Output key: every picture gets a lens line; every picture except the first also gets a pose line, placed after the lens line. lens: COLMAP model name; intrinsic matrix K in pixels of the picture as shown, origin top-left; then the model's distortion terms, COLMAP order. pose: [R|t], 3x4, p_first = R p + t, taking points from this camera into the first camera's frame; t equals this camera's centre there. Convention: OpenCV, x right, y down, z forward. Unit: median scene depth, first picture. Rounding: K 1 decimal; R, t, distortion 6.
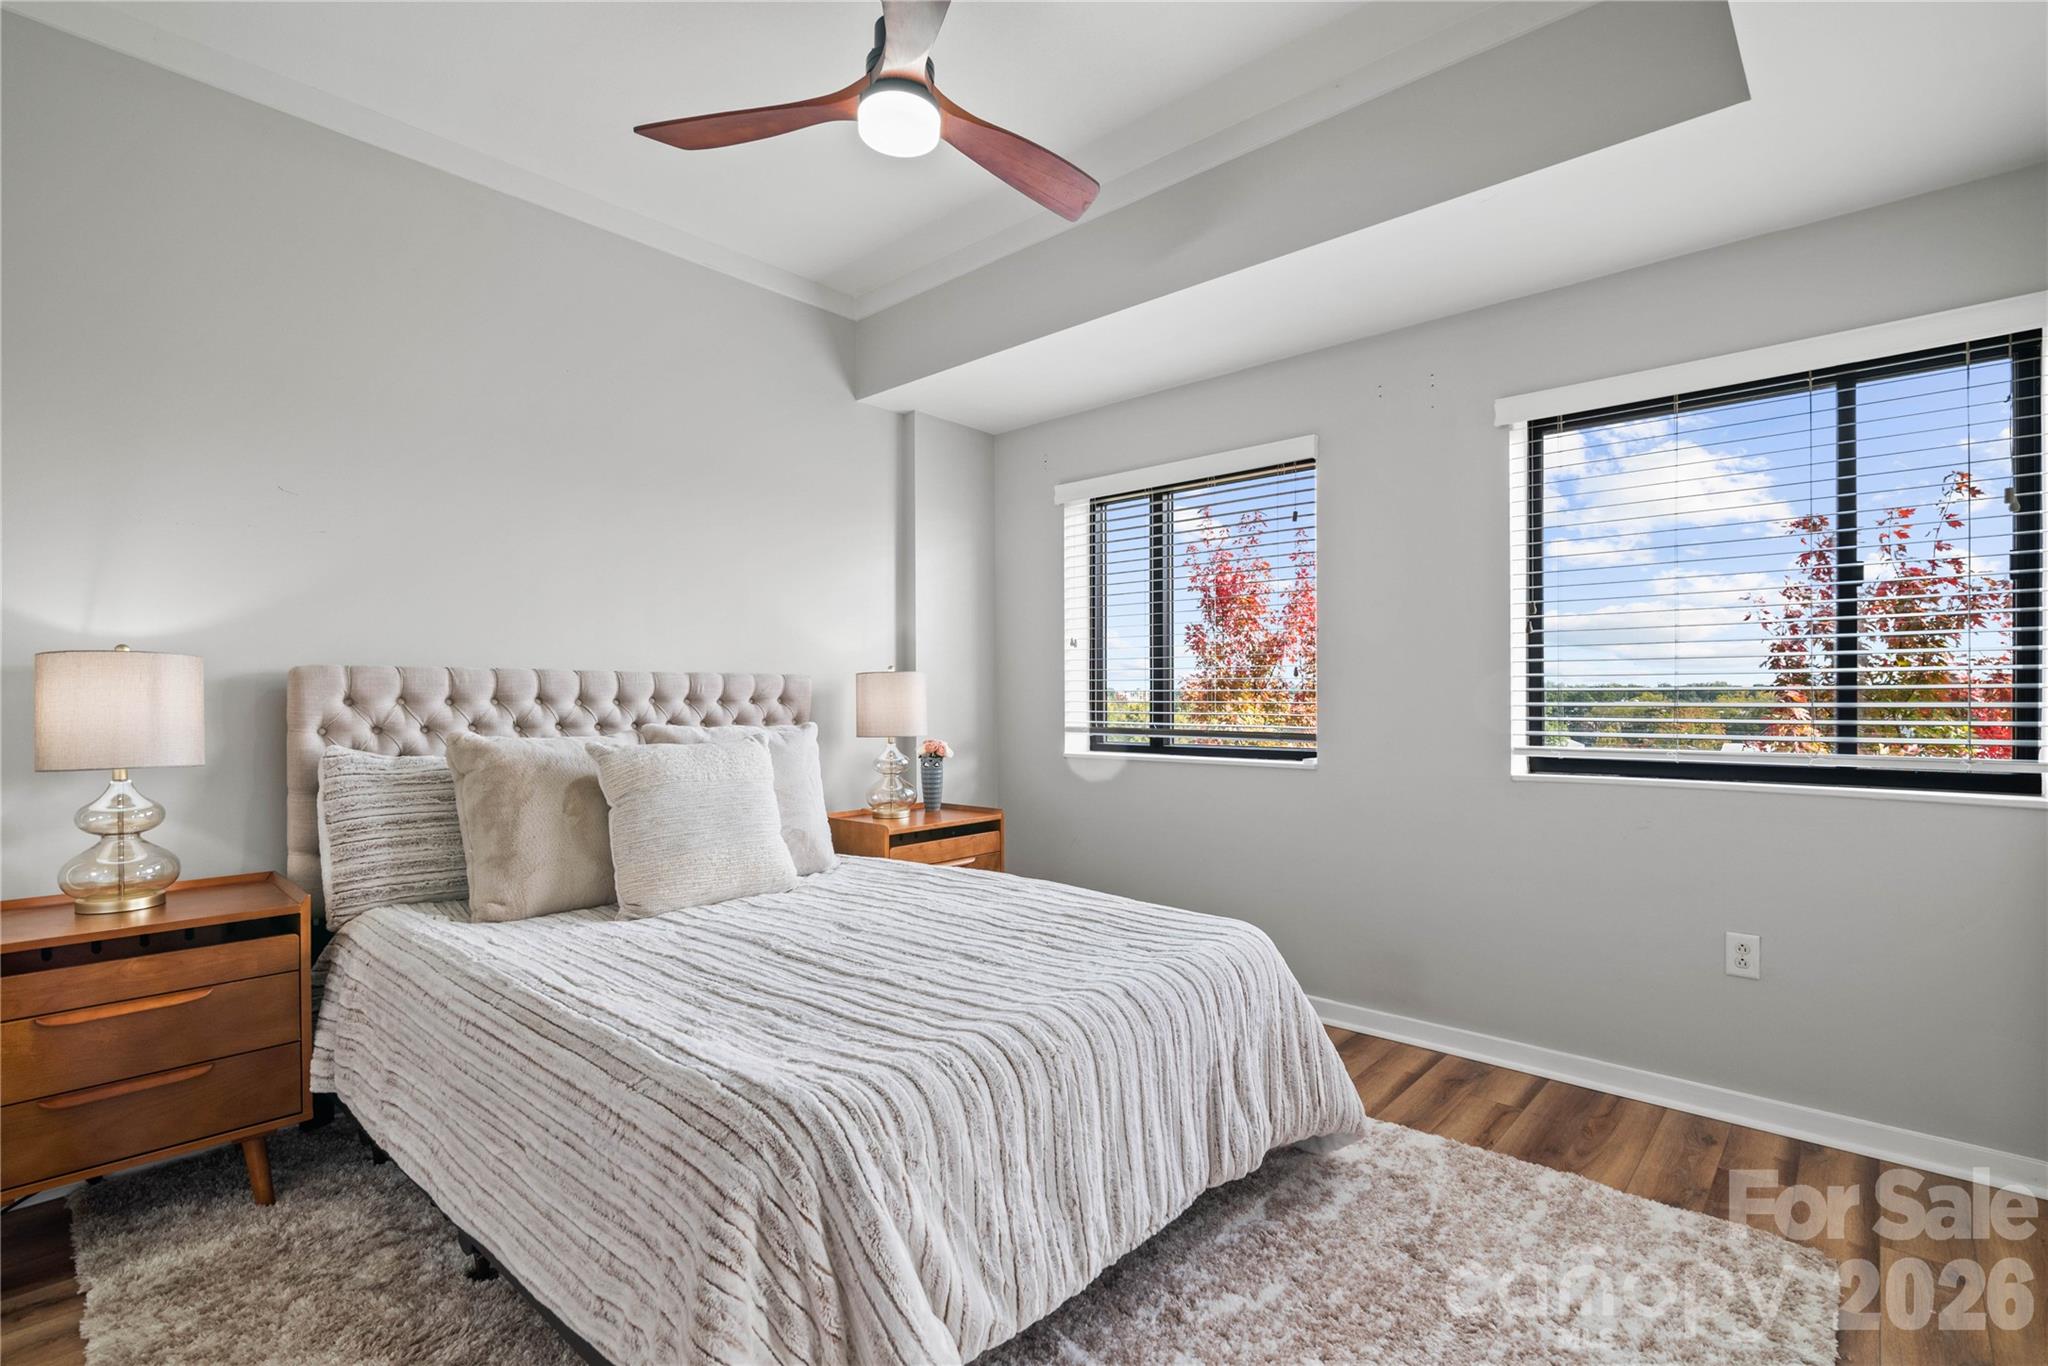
lens RADIAL K [[950.8, 0, 1026.6], [0, 950.8, 692.7], [0, 0, 1]] dist [-0.008970, 0.001142]
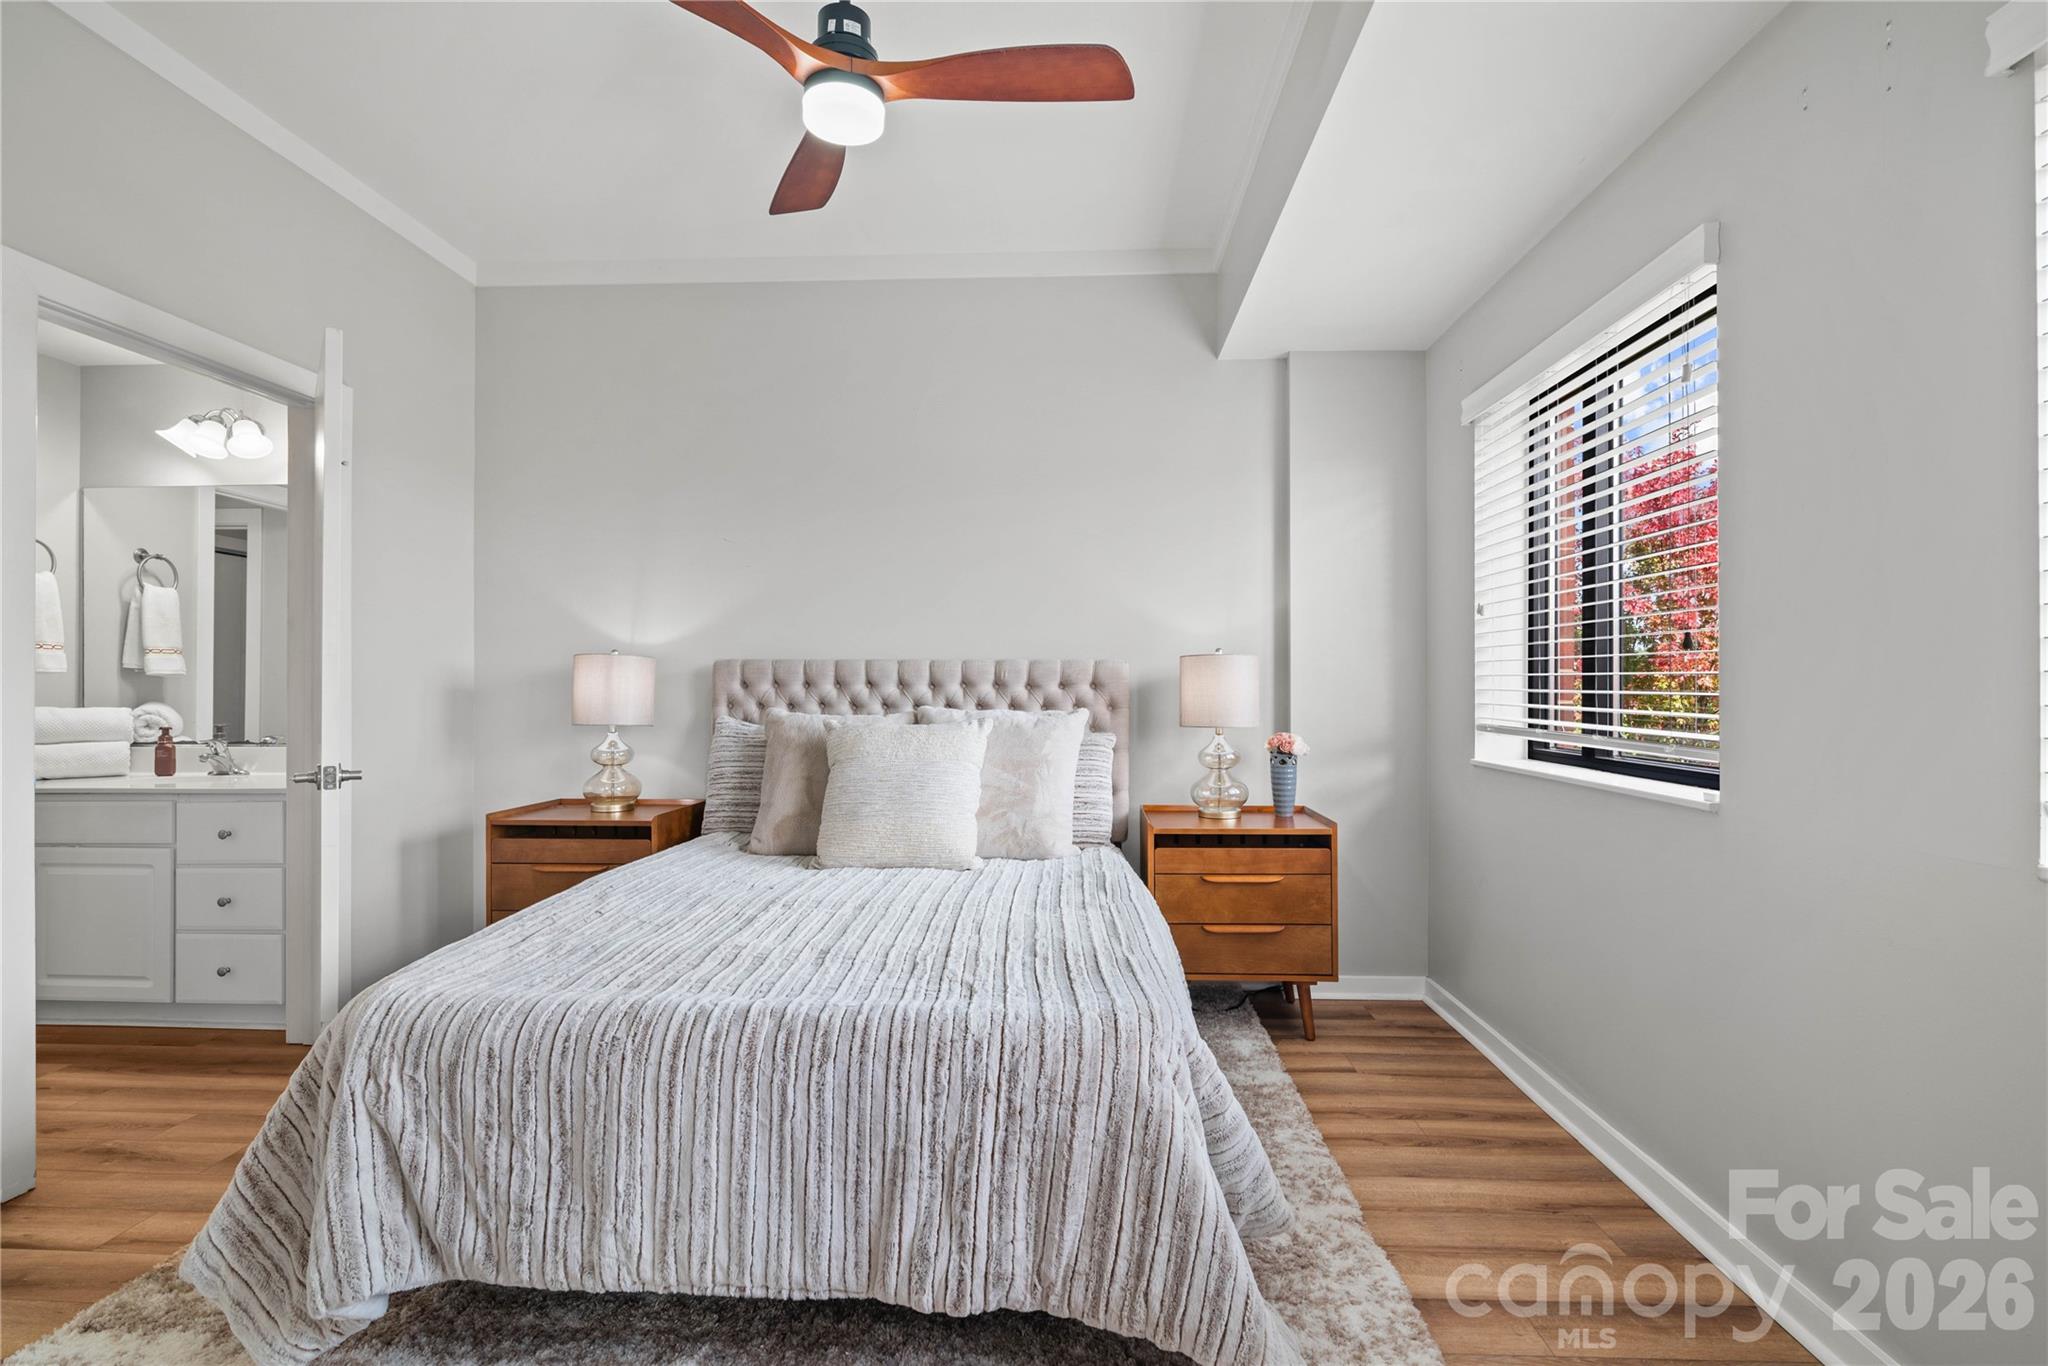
lens RADIAL K [[950.8, 0, 1013.8], [0, 950.8, 679.8], [0, 0, 1]] dist [-0.008970, 0.001142]
pose [[0.633389, -0.001550, -0.773832, 0.554453], [0.000330, 0.999998, -0.001732, 0.003812], [0.773833, 0.000842, 0.633389, 0.369443]]
